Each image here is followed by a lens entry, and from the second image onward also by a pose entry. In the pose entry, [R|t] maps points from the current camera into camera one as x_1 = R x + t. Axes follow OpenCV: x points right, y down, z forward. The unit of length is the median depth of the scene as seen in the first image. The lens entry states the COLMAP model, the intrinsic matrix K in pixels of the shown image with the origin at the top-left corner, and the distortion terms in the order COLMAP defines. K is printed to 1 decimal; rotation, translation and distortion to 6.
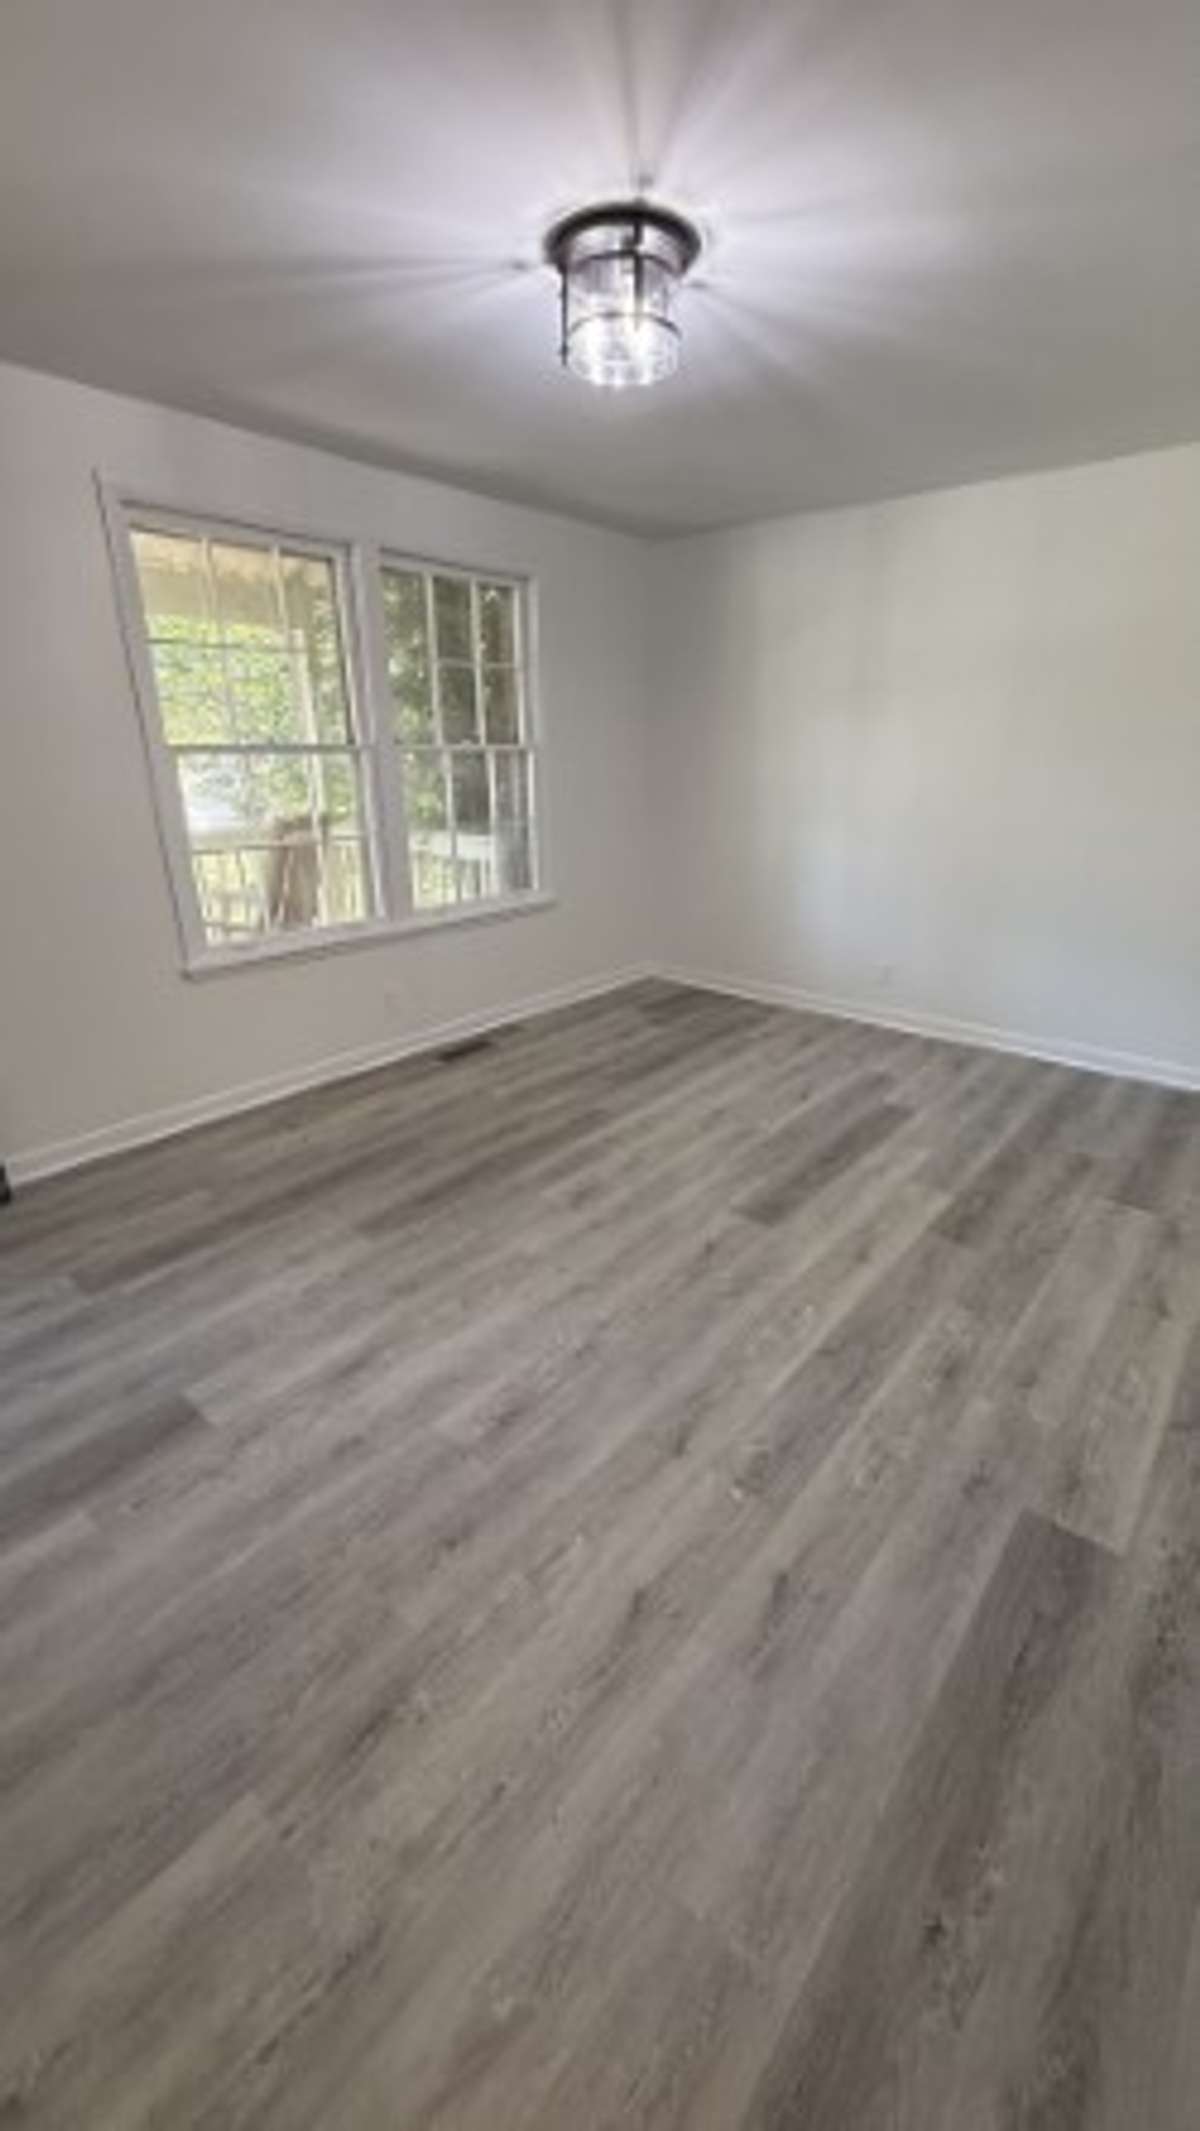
lens RADIAL K [[881.4, 0, 608.4], [0, 881.4, 1074.4], [0, 0, 1]] dist [0.002581, -0.000345]
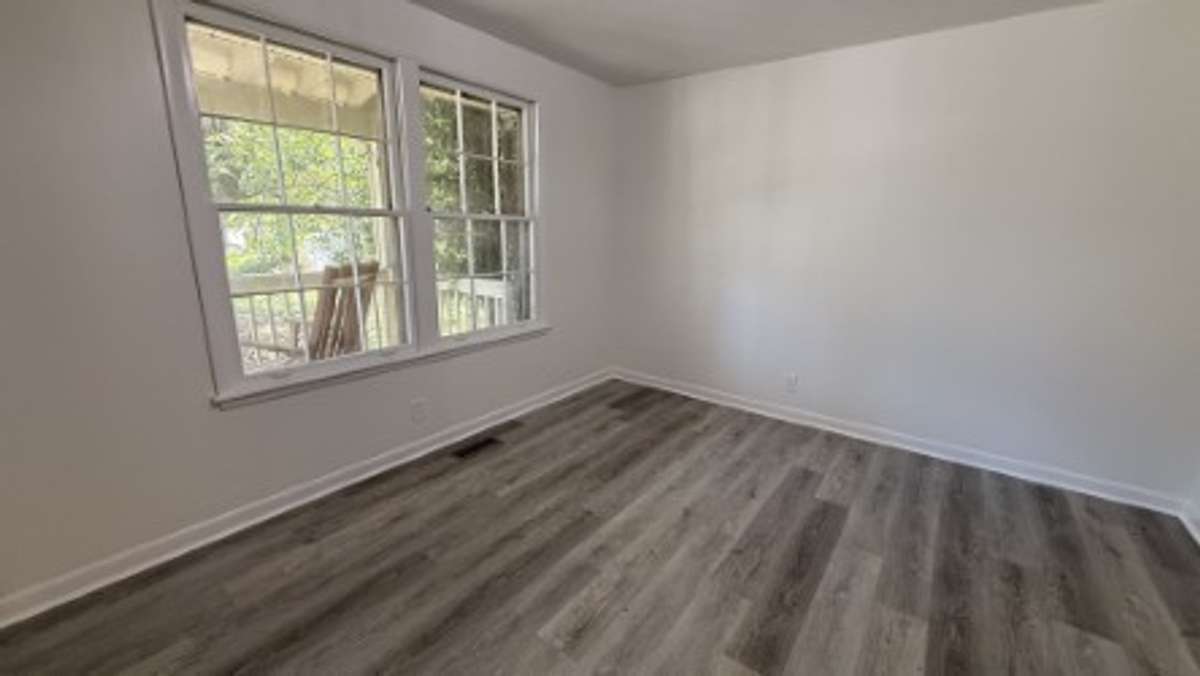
lens RADIAL K [[496.3, 0, 601.5], [0, 496.3, 337.4], [0, 0, 1]] dist [0.002581, -0.000345]
pose [[0.998126, 0.008681, 0.060576, -0.037642], [-0.000118, 0.990157, -0.139958, -0.110782], [-0.061194, 0.139688, 0.988303, 0.354347]]
